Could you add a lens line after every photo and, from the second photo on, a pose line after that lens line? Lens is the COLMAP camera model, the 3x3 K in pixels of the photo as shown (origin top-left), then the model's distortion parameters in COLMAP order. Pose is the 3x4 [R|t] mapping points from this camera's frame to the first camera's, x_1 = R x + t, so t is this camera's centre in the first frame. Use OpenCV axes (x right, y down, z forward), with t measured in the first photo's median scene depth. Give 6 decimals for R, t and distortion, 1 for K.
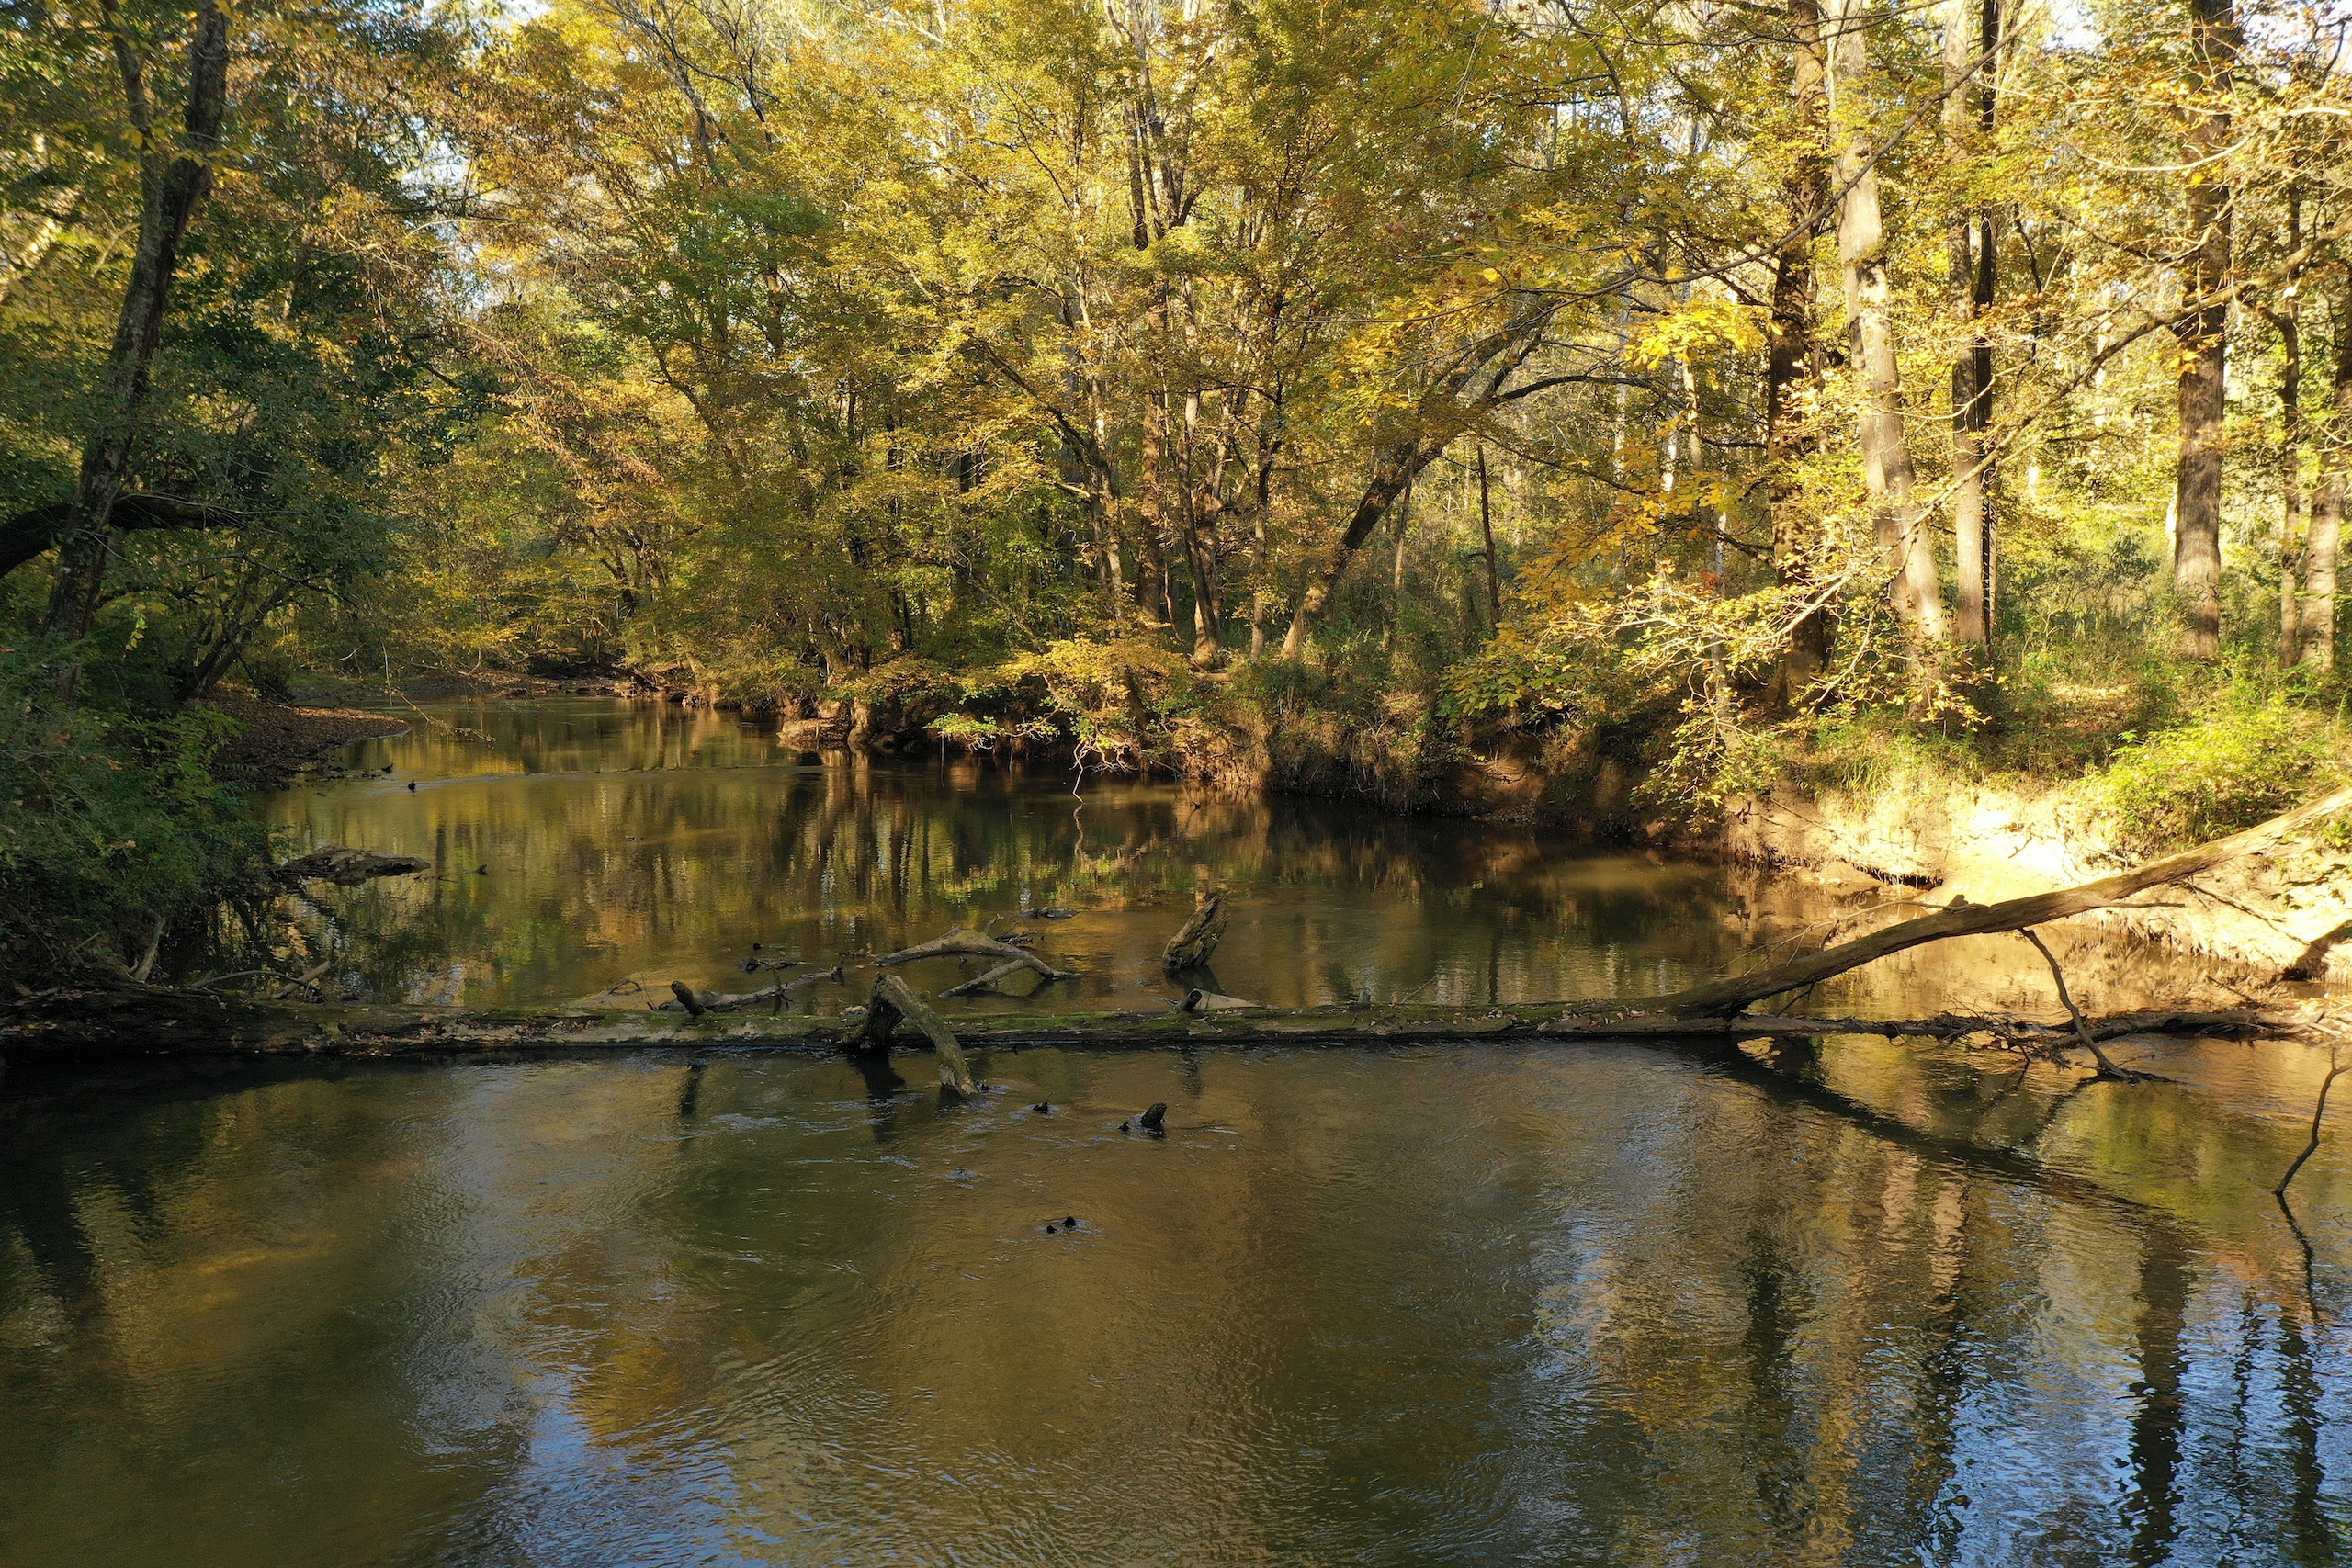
lens RADIAL K [[1892.3, 0, 1163.0], [0, 1892.3, 748.6], [0, 0, 1]] dist [-0.007619, 0.001316]
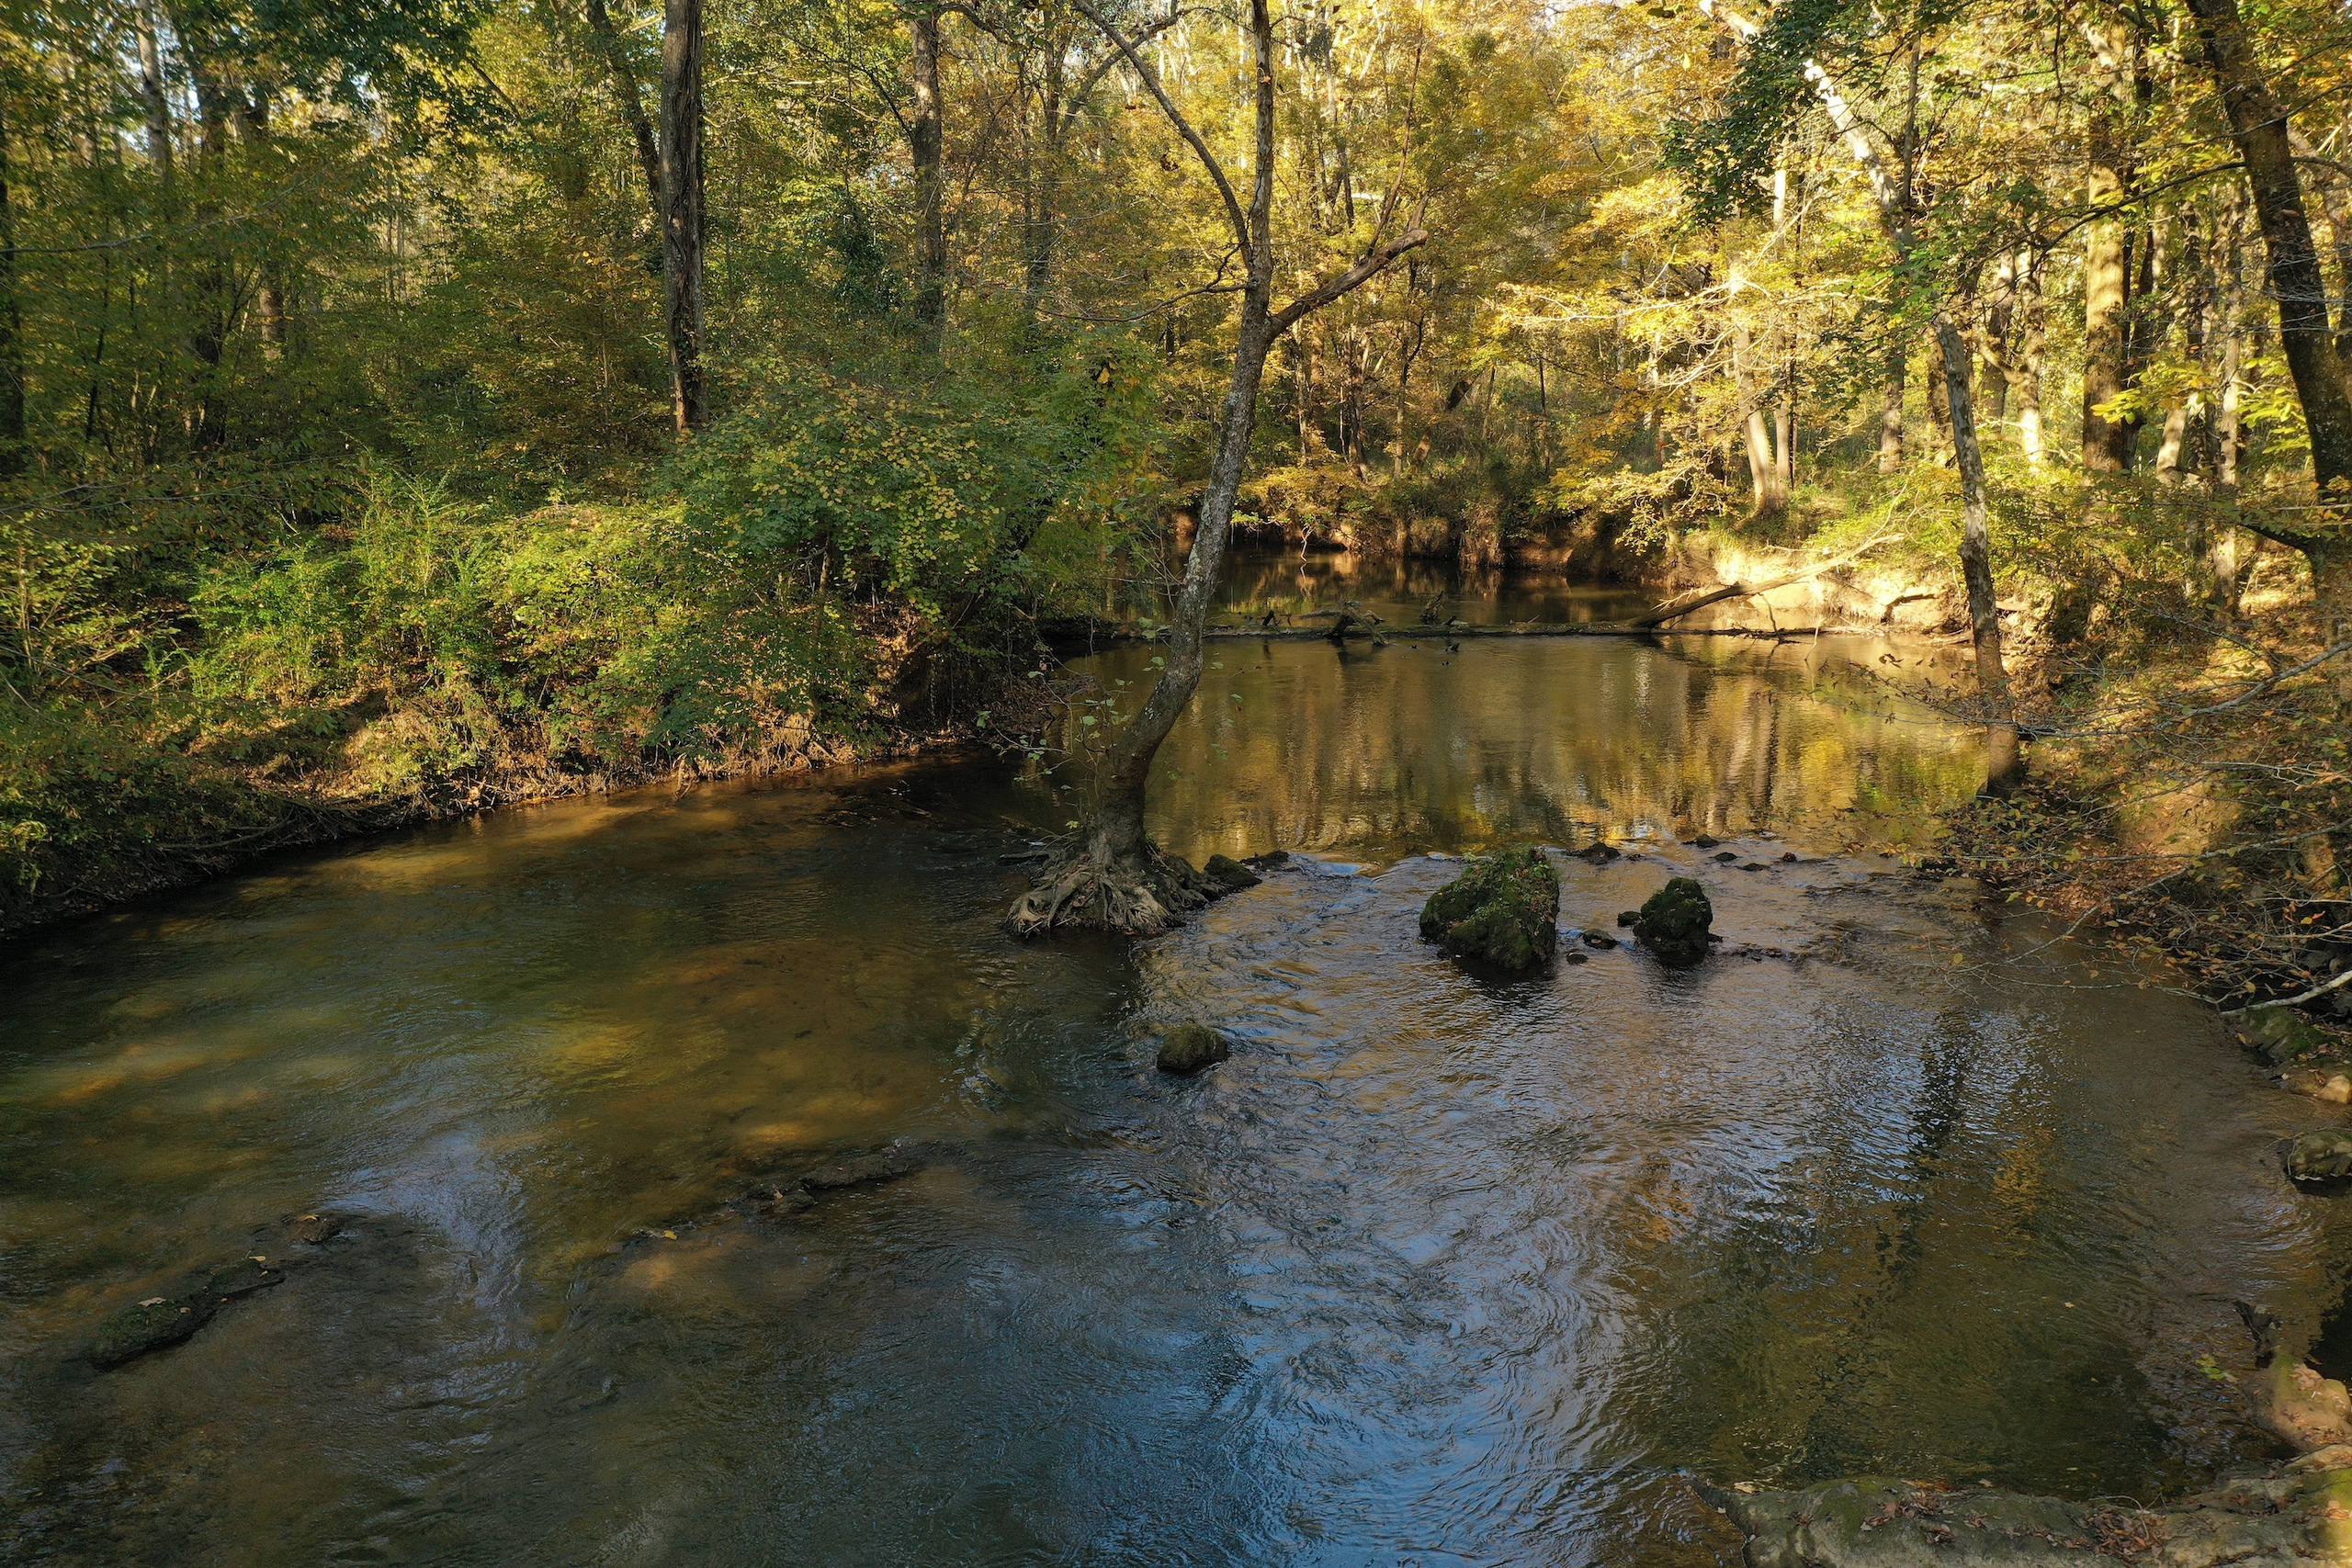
lens RADIAL K [[1853.4, 0, 1176.0], [0, 1853.4, 784.0], [0, 0, 1]] dist [-0.001497, 0.000166]
pose [[0.999986, 0.001770, 0.004934, -0.339418], [-0.002393, 0.991601, 0.129315, 0.021103], [-0.004664, -0.129325, 0.991591, -1.439149]]
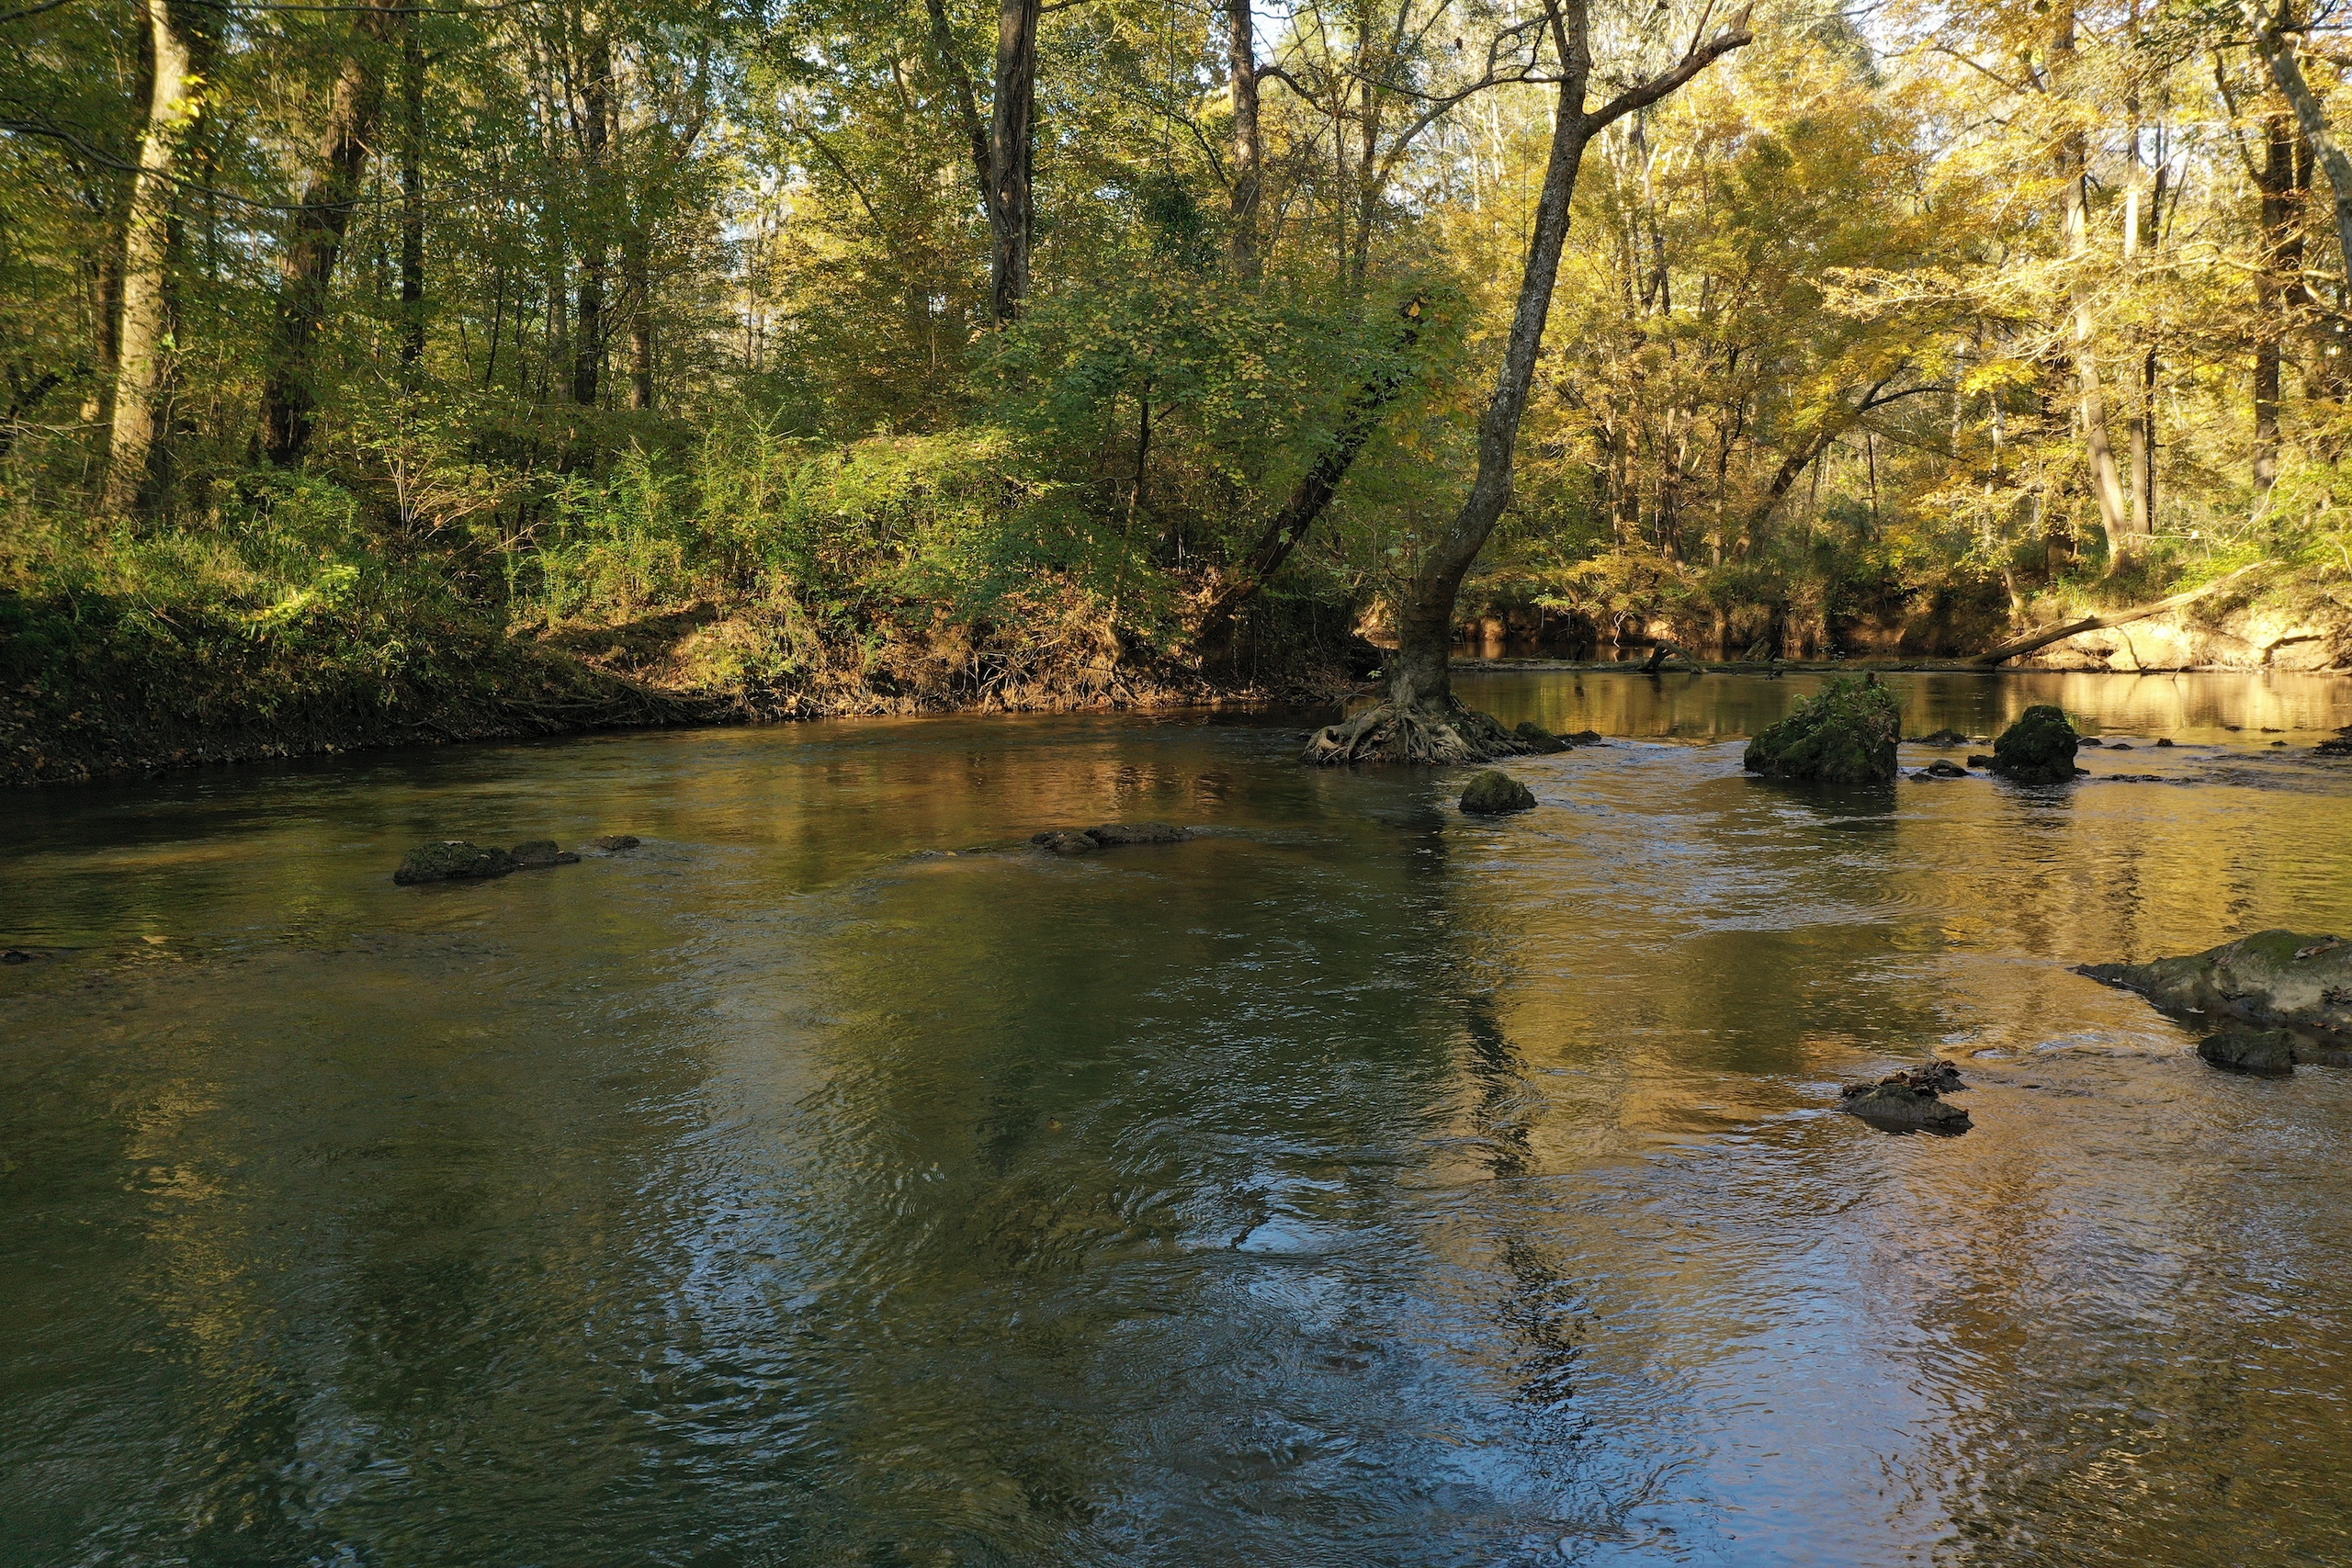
lens RADIAL K [[1853.4, 0, 1176.0], [0, 1853.4, 784.0], [0, 0, 1]] dist [-0.001497, 0.000166]
pose [[0.987166, 0.015485, -0.158947, -0.337337], [-0.011221, 0.999554, 0.027687, 0.216592], [0.159304, -0.025548, 0.986899, -1.427771]]
